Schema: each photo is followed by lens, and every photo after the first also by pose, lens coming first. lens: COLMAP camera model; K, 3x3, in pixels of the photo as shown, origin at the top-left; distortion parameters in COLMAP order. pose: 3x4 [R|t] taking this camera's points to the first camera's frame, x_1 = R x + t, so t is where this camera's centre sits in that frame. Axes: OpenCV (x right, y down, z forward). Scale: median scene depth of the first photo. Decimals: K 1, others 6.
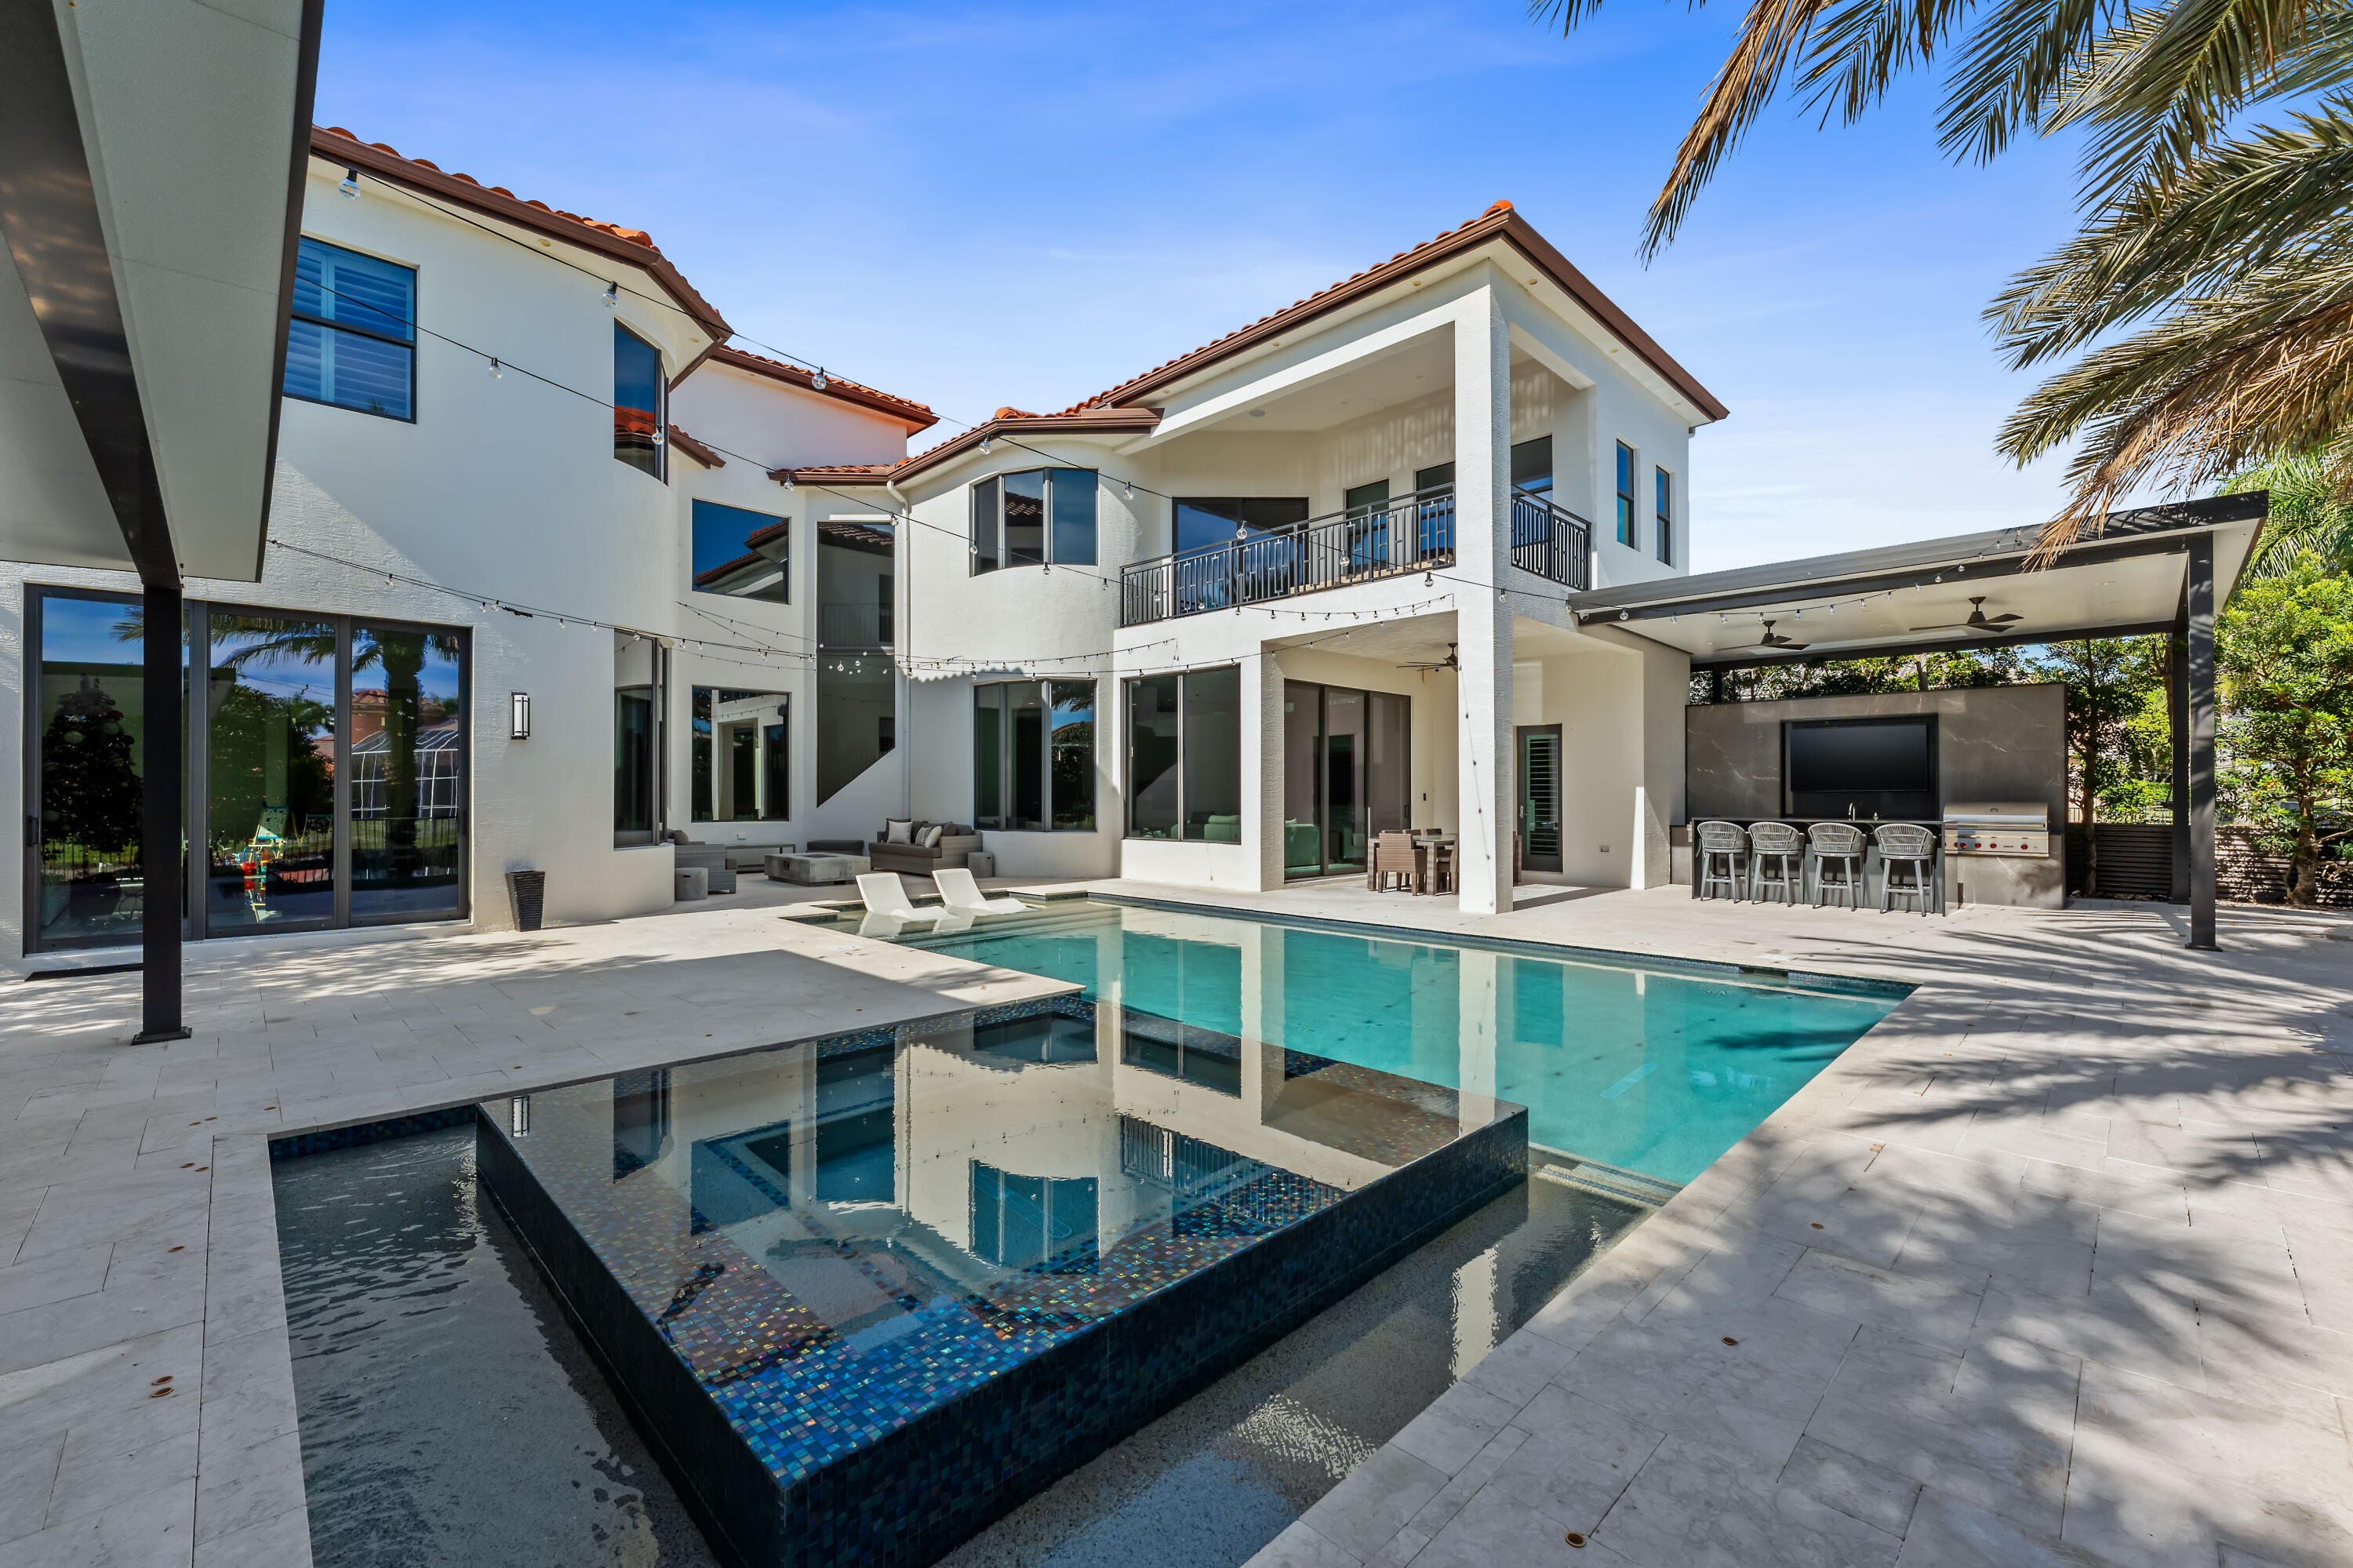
lens RADIAL K [[952.0, 0, 1176.5], [0, 952.0, 784.0], [0, 0, 1]] dist [0.000745, -0.000010]
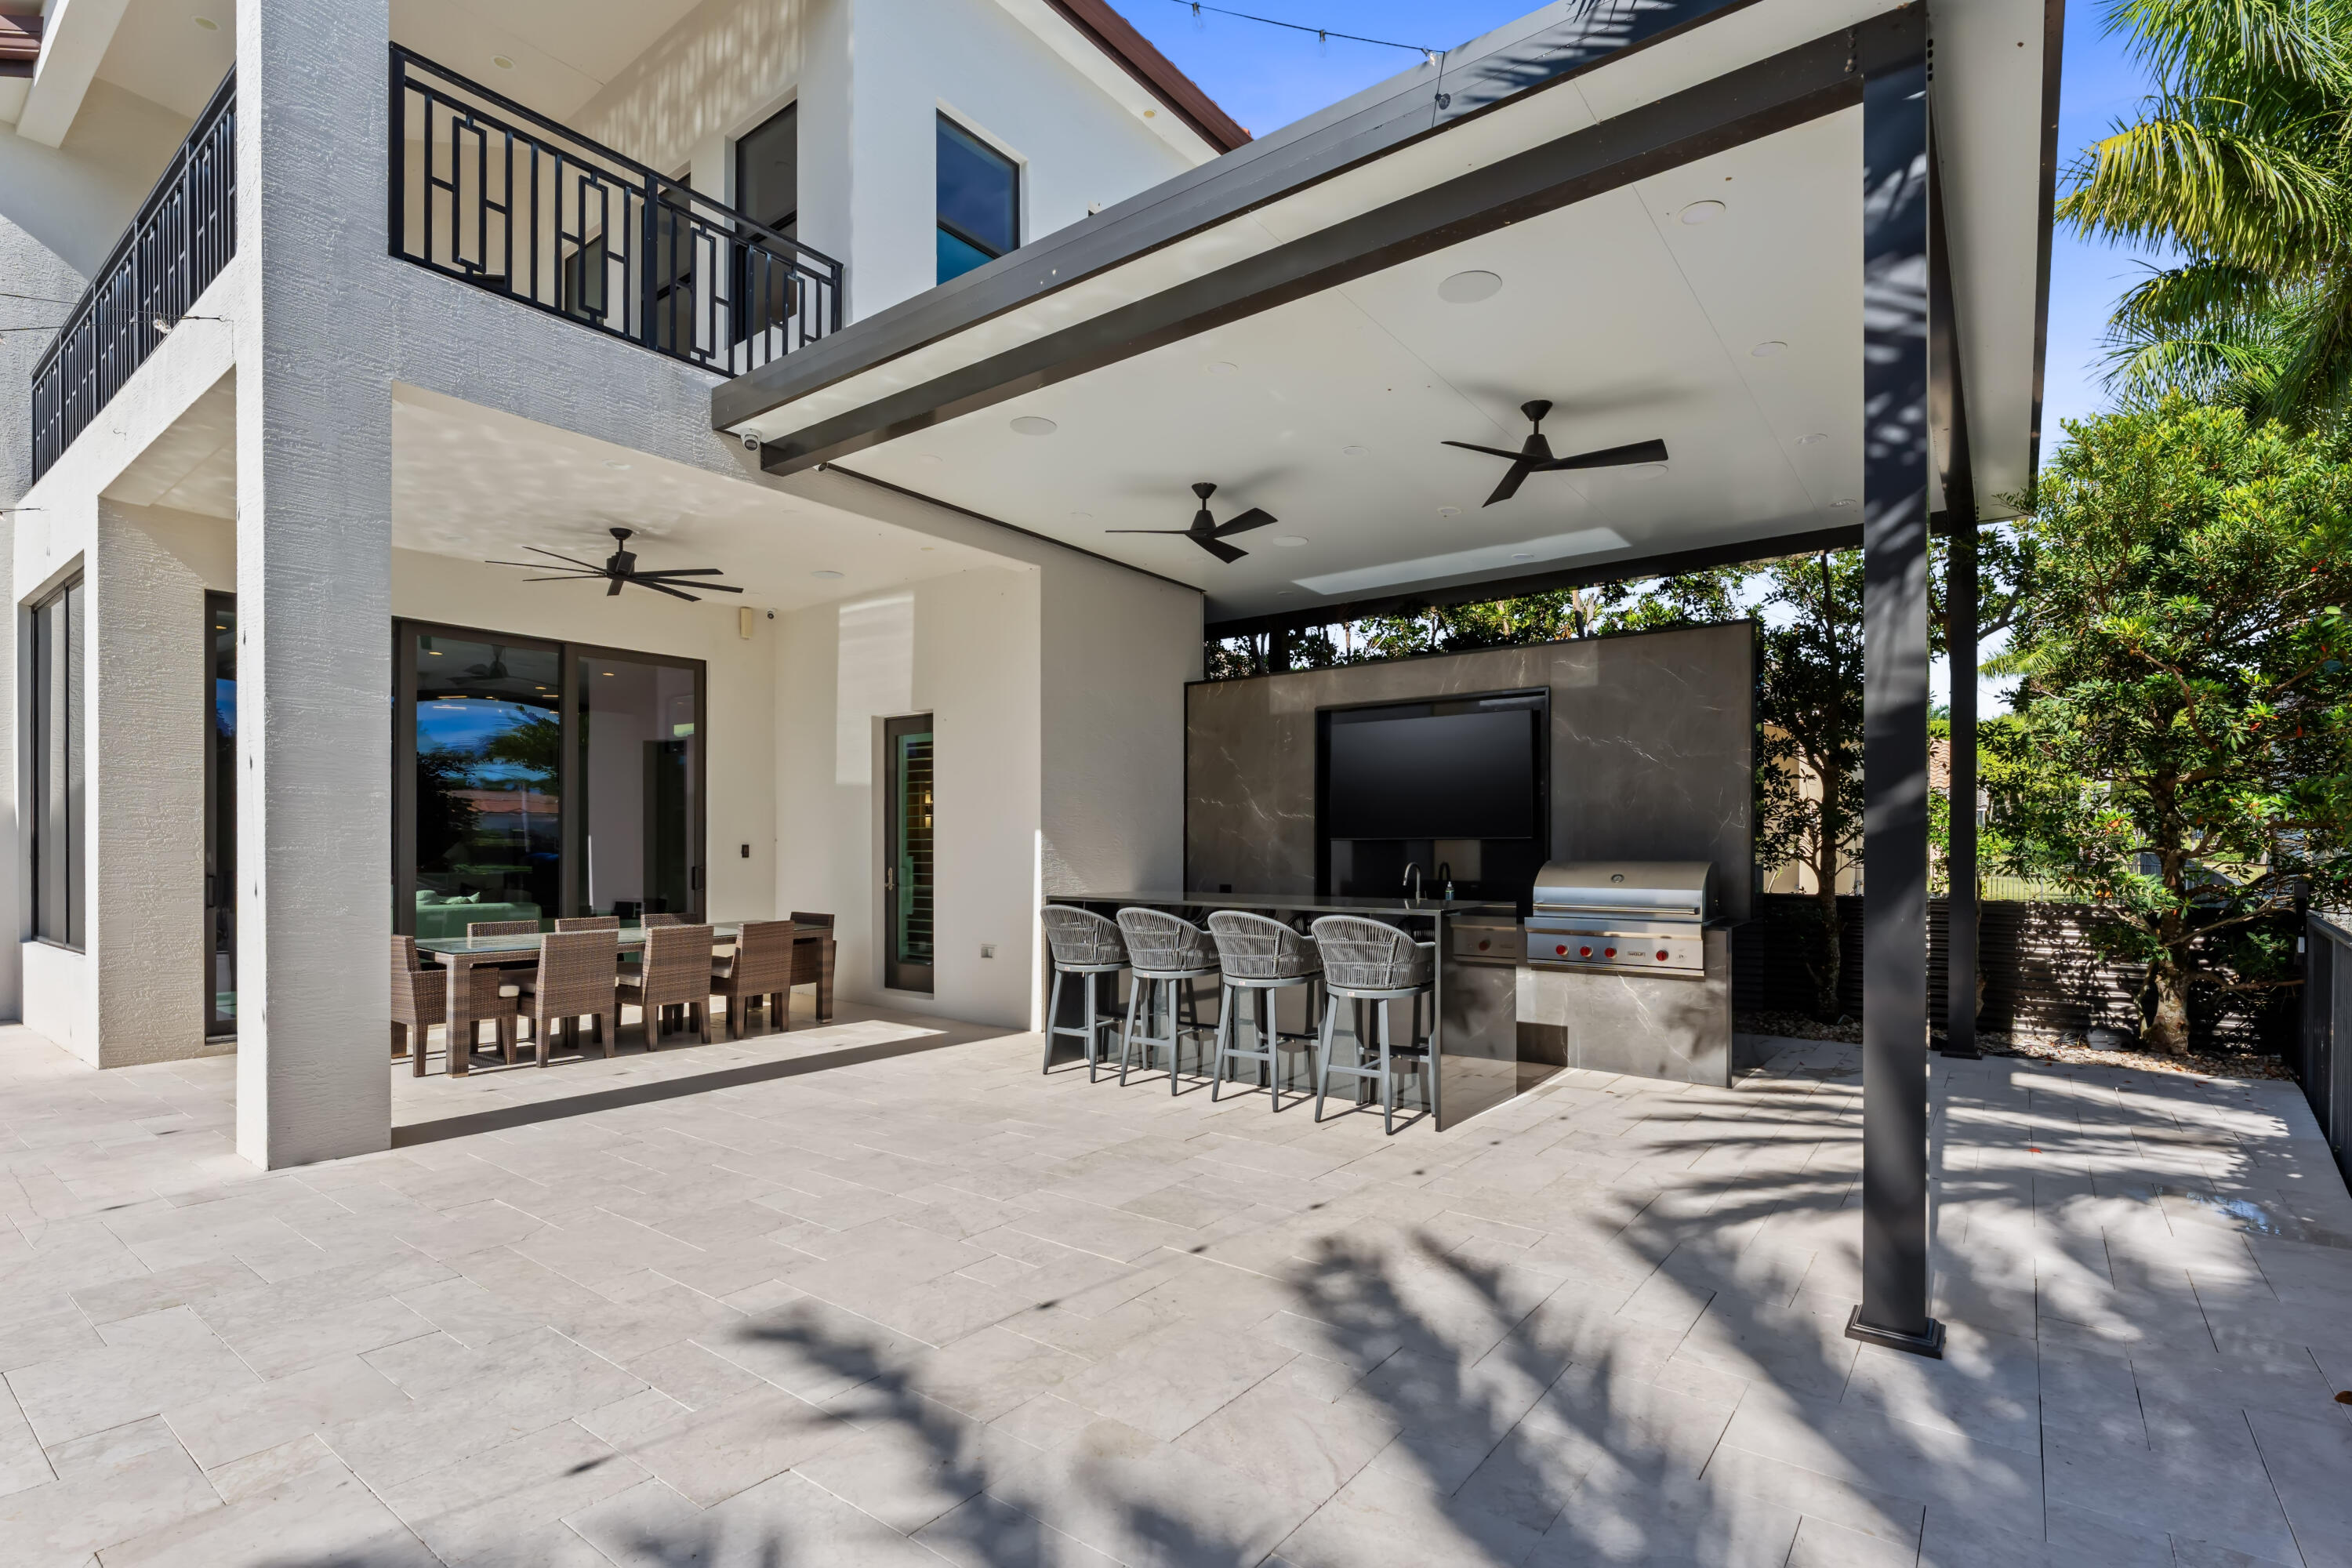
lens RADIAL K [[1111.3, 0, 1166.5], [0, 1111.3, 844.7], [0, 0, 1]] dist [-0.002231, -0.000226]
pose [[0.991373, -0.000625, 0.131069, 0.439102], [-0.000592, 0.999957, 0.009250, 0.004074], [-0.131069, -0.009248, 0.991330, 0.369185]]
